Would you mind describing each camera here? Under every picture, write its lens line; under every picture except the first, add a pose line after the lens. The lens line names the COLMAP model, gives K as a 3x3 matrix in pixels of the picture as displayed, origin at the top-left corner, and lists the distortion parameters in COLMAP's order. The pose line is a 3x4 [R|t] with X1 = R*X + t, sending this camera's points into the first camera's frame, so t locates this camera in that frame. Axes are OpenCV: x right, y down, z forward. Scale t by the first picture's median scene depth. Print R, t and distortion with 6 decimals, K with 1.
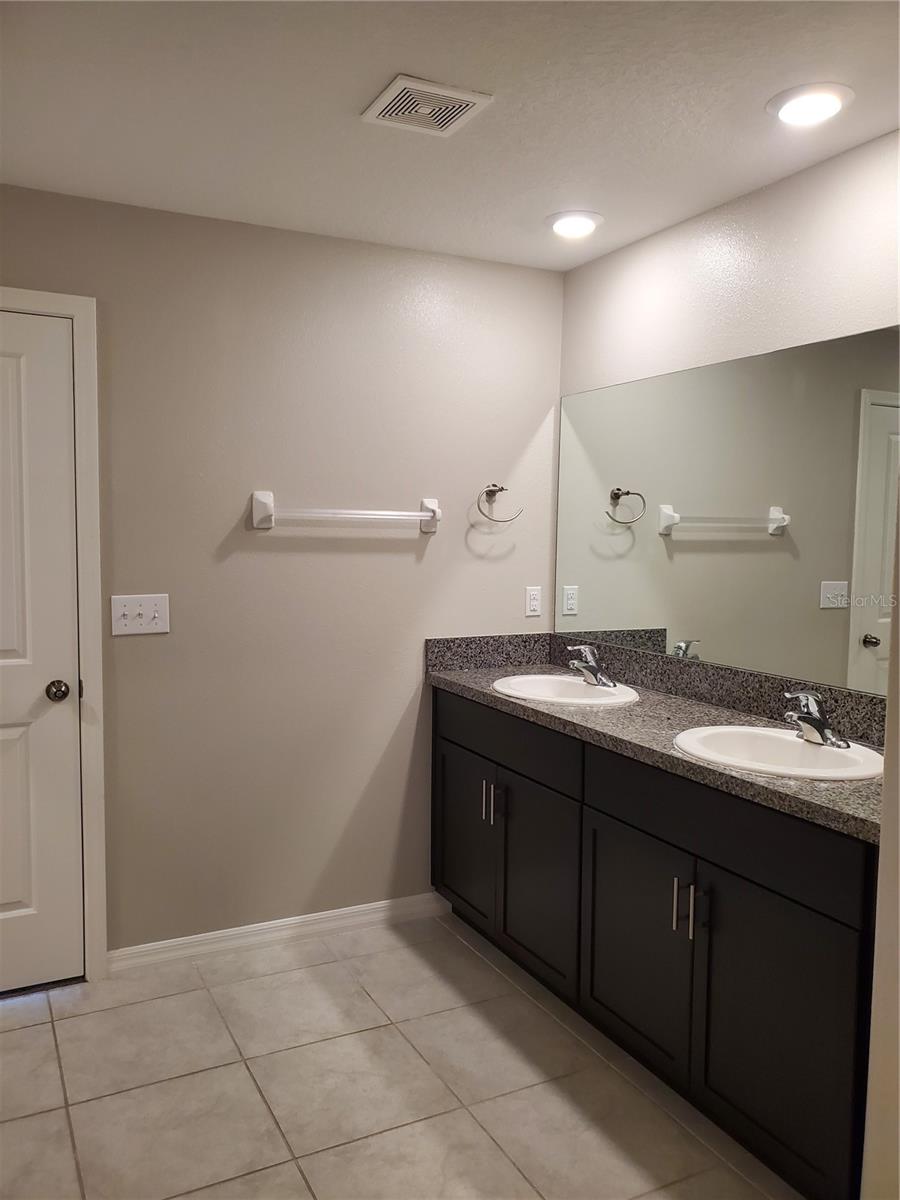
lens RADIAL K [[945.6, 0, 435.1], [0, 945.6, 589.3], [0, 0, 1]] dist [0.032174, -0.047740]
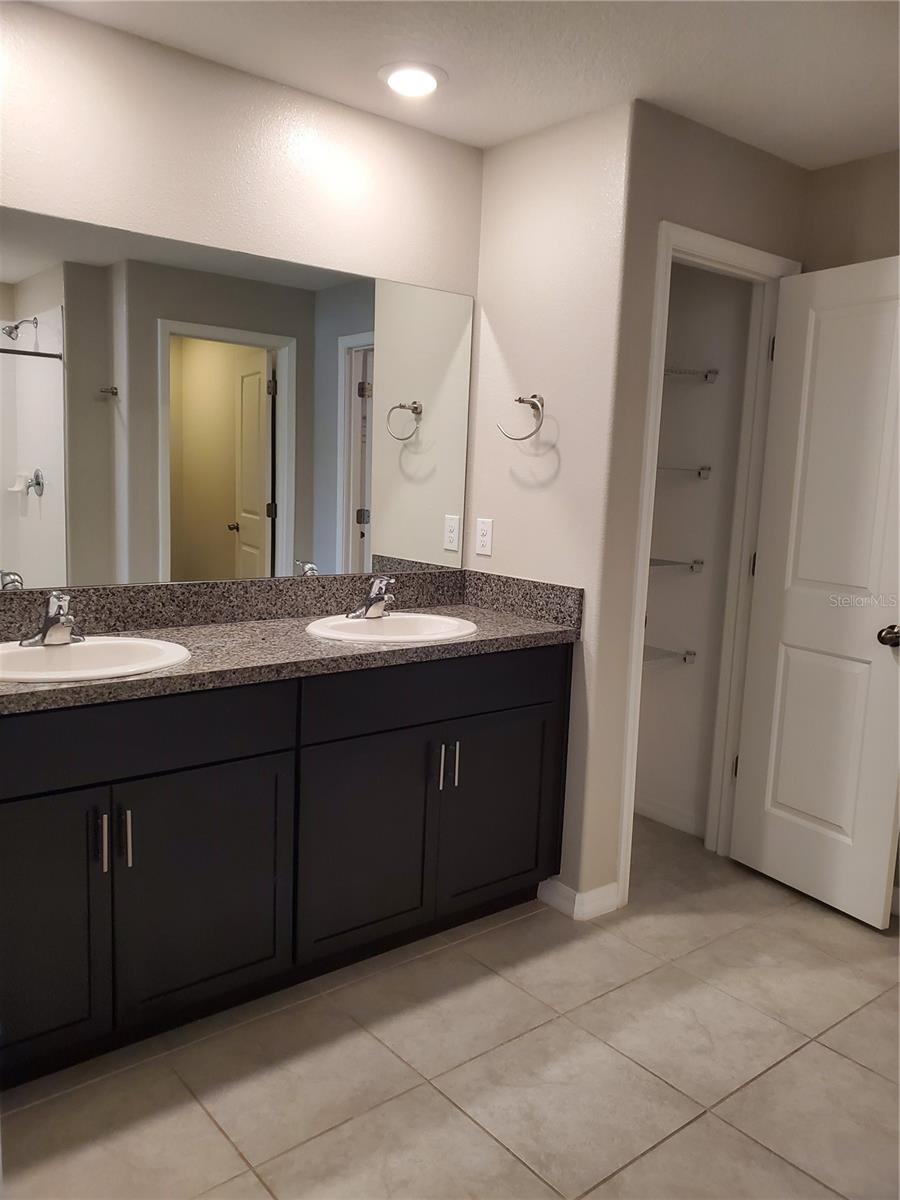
lens RADIAL K [[916.5, 0, 450.0], [0, 916.5, 600.0], [0, 0, 1]] dist [0.050420, -0.147354]
pose [[-0.232194, -0.157043, 0.959908, -0.639584], [0.021172, 0.985830, 0.166406, -0.047564], [-0.972439, 0.058962, -0.225579, 0.987818]]
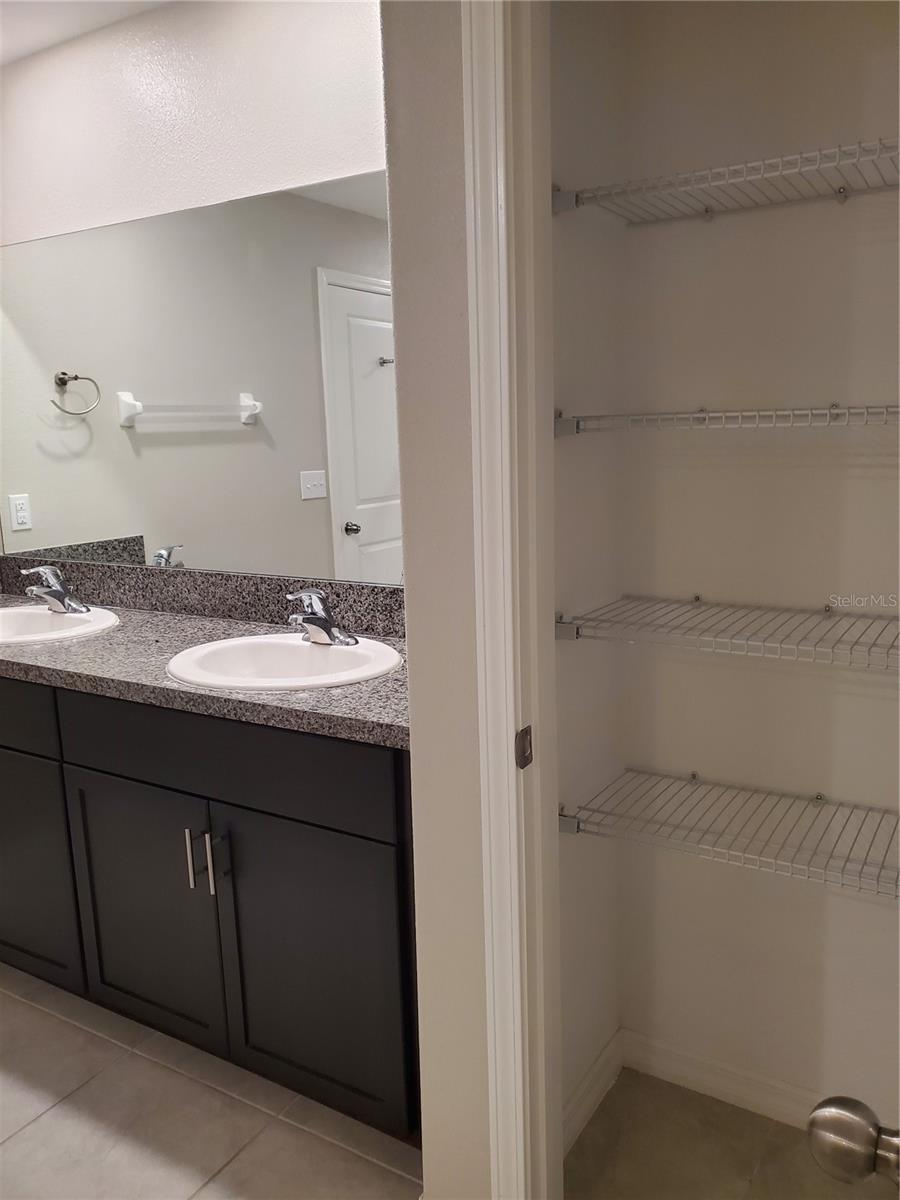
lens RADIAL K [[945.6, 0, 435.1], [0, 945.6, 589.3], [0, 0, 1]] dist [0.032174, -0.047740]
pose [[0.853771, -0.130344, 0.504069, 0.036930], [0.079337, 0.989419, 0.121471, 0.007371], [-0.514569, -0.063718, 0.855078, 0.149645]]
